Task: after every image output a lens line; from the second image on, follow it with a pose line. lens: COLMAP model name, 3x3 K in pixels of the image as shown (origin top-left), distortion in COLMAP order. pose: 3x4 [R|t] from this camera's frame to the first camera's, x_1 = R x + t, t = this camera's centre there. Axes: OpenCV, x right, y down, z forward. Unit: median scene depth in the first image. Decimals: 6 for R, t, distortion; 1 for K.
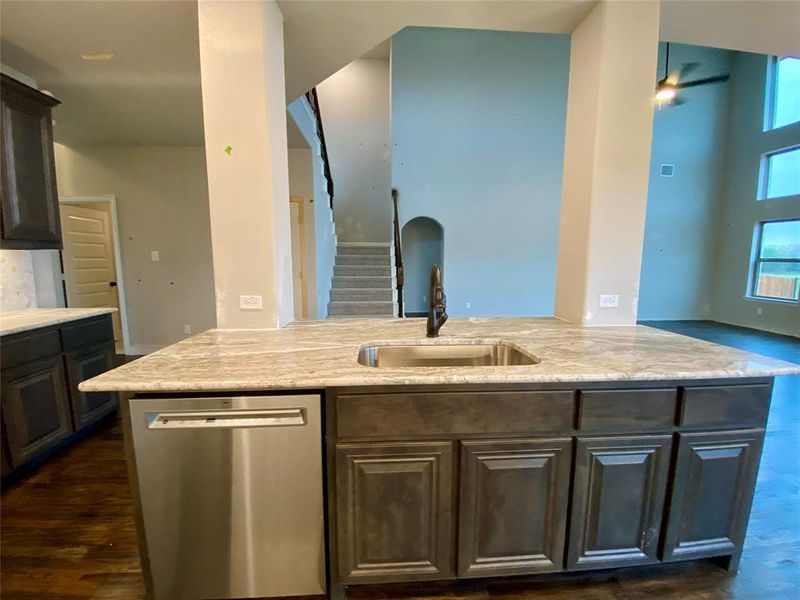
lens RADIAL K [[331.6, 0, 402.5], [0, 331.6, 295.8], [0, 0, 1]] dist [-0.003866, -0.001601]
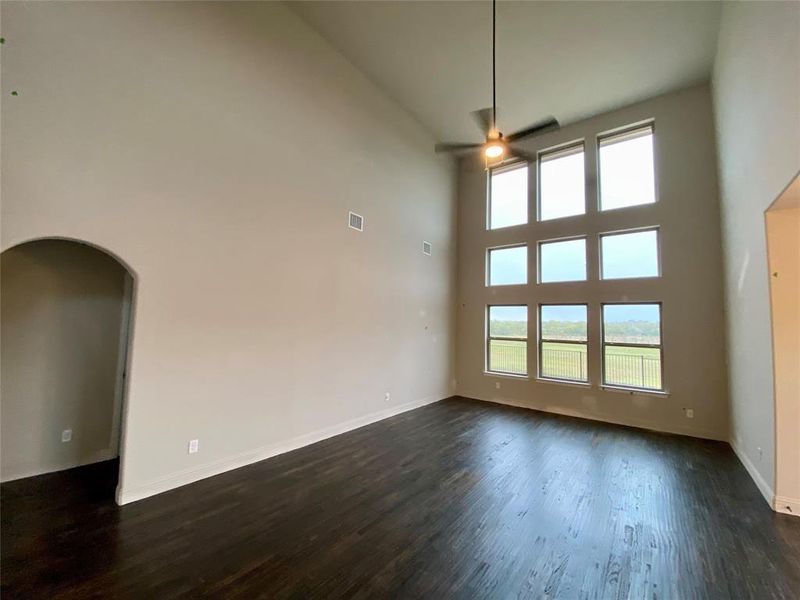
lens RADIAL K [[331.6, 0, 397.9], [0, 331.6, 308.1], [0, 0, 1]] dist [-0.003866, -0.001601]
pose [[0.637661, 0.060848, 0.767910, 0.006137], [0.077740, 0.986703, -0.142739, -0.075481], [-0.766384, 0.150717, 0.624451, 0.526448]]
